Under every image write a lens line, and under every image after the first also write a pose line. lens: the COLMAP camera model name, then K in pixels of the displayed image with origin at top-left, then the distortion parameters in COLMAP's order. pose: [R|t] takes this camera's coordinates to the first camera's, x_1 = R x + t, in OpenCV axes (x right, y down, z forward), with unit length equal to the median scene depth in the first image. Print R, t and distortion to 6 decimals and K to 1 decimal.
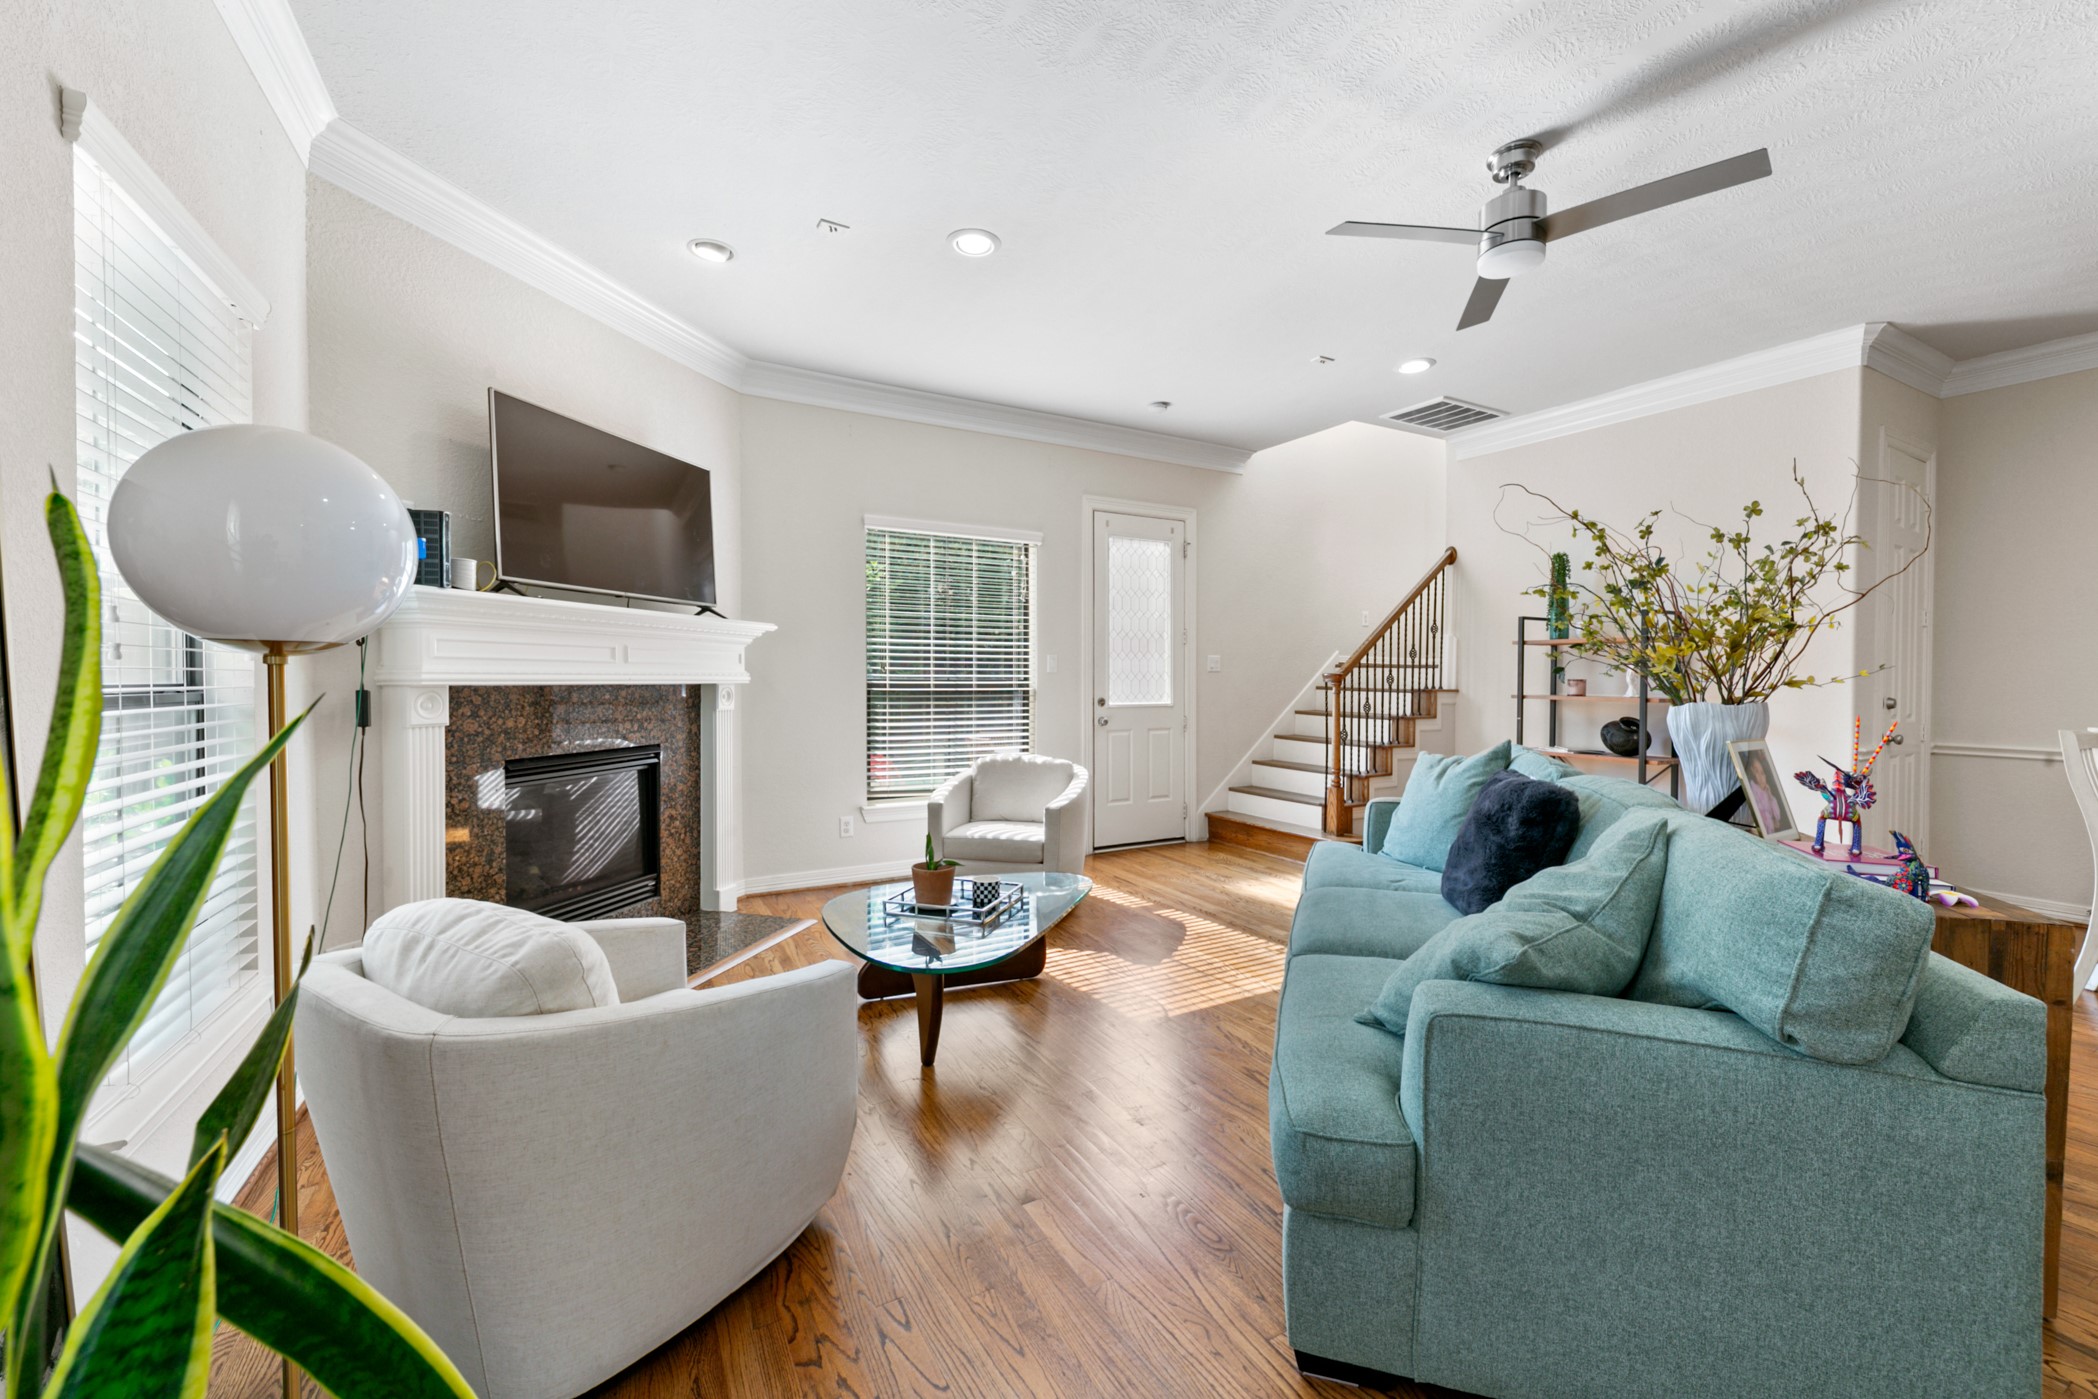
lens RADIAL K [[817.9, 0, 1035.8], [0, 817.9, 690.3], [0, 0, 1]] dist [0.004409, -0.000084]
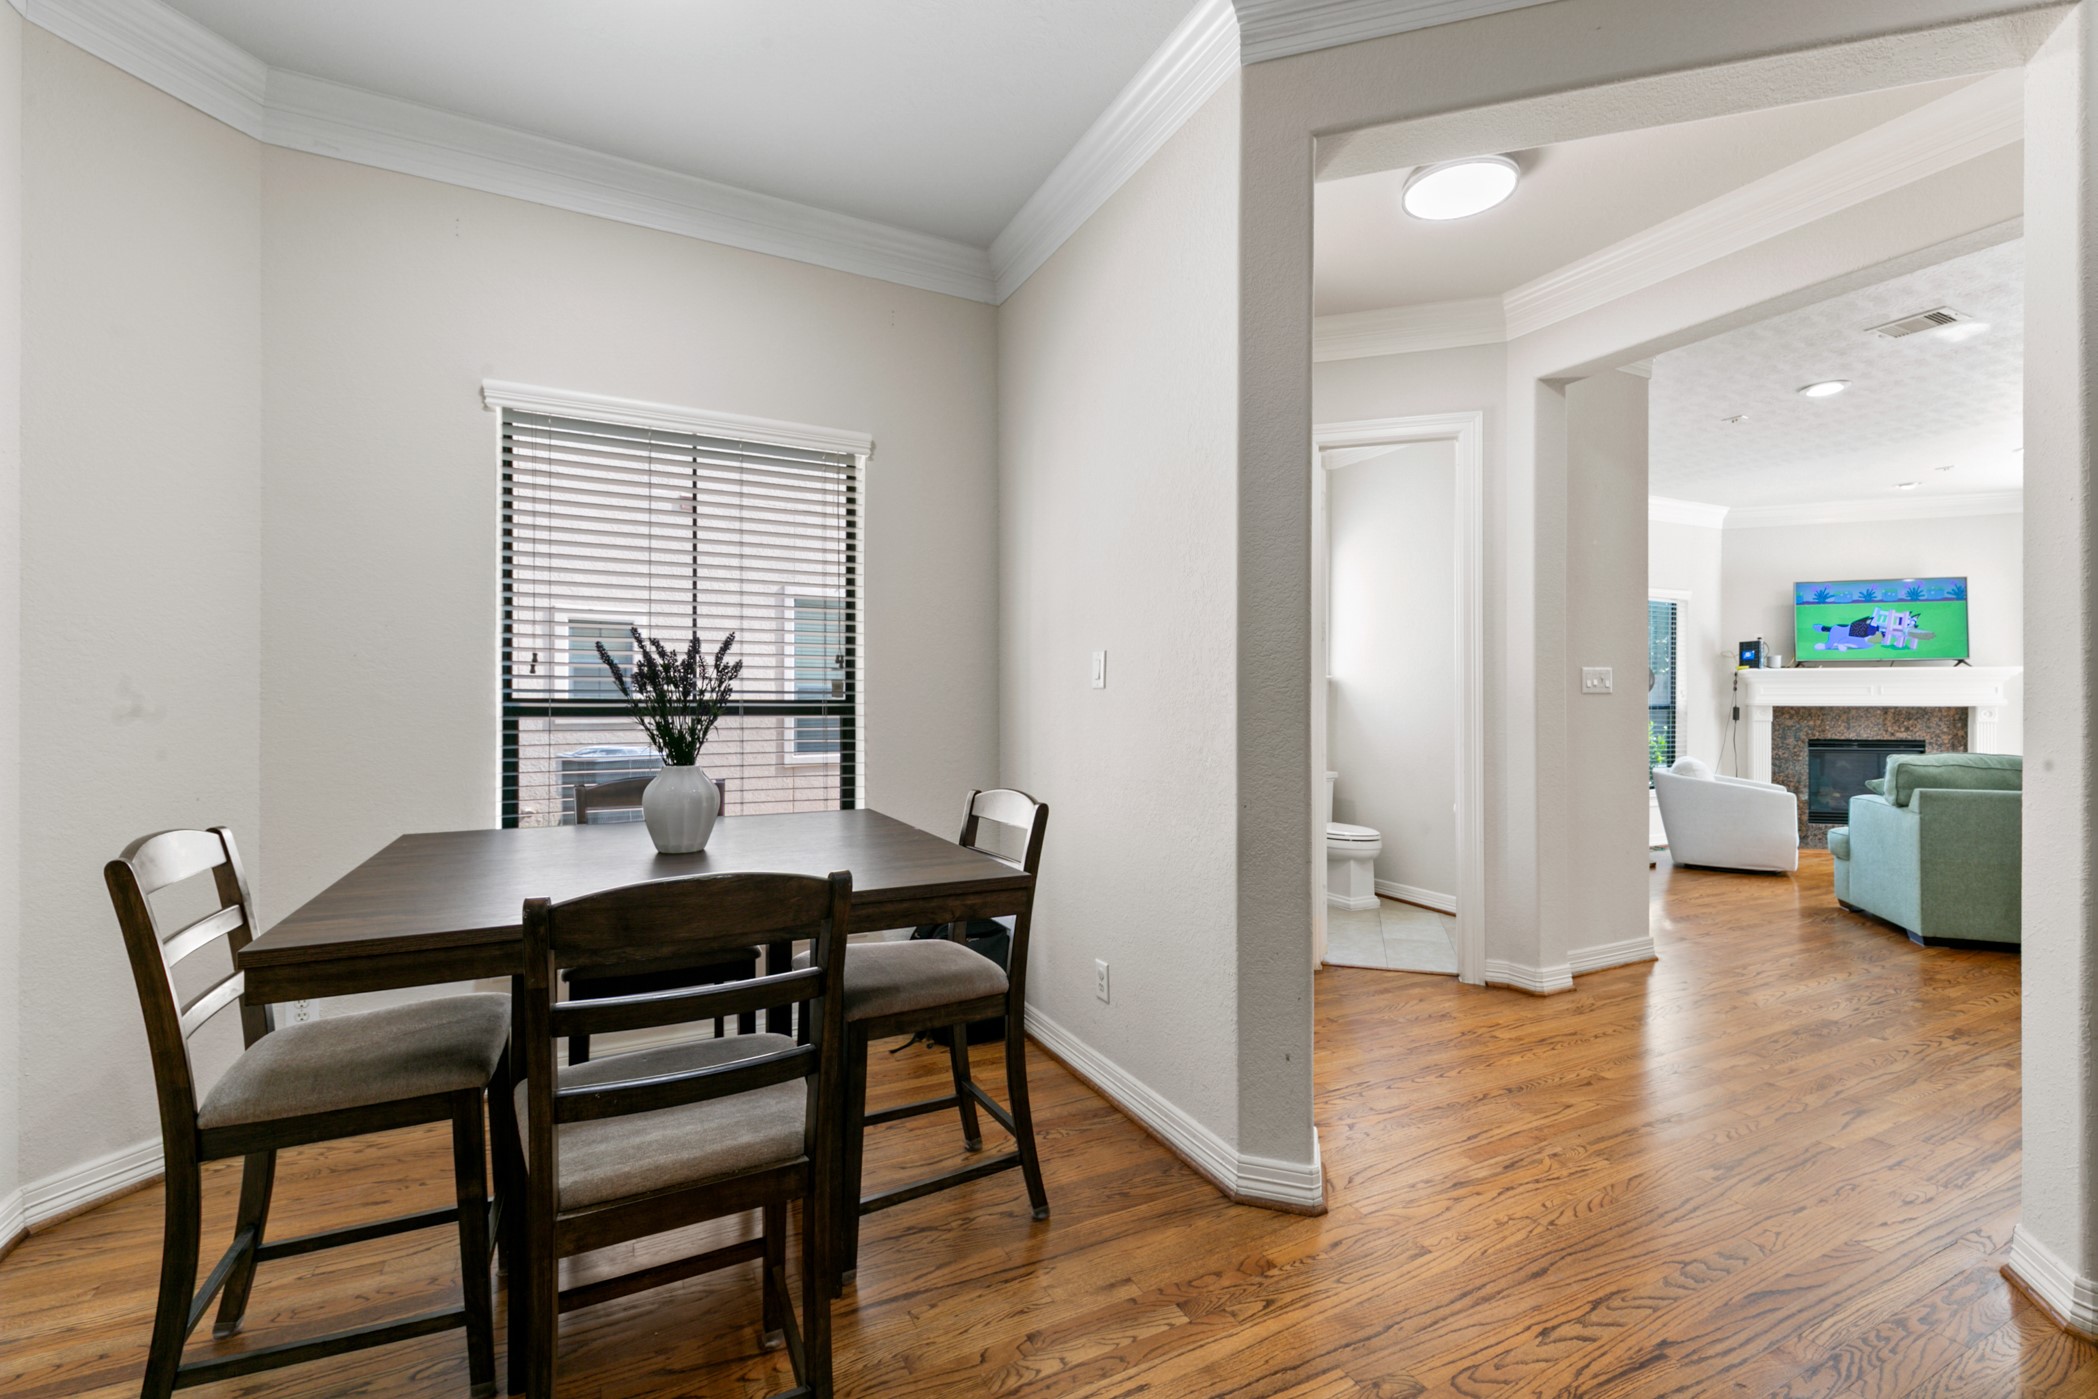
lens RADIAL K [[953.0, 0, 1038.2], [0, 953.0, 695.7], [0, 0, 1]] dist [0.017586, -0.000991]
pose [[-0.021236, -0.007139, -0.999749, 1.537950], [-0.016644, 0.999838, -0.006786, 0.014454], [0.999636, 0.016495, -0.021351, -0.801101]]
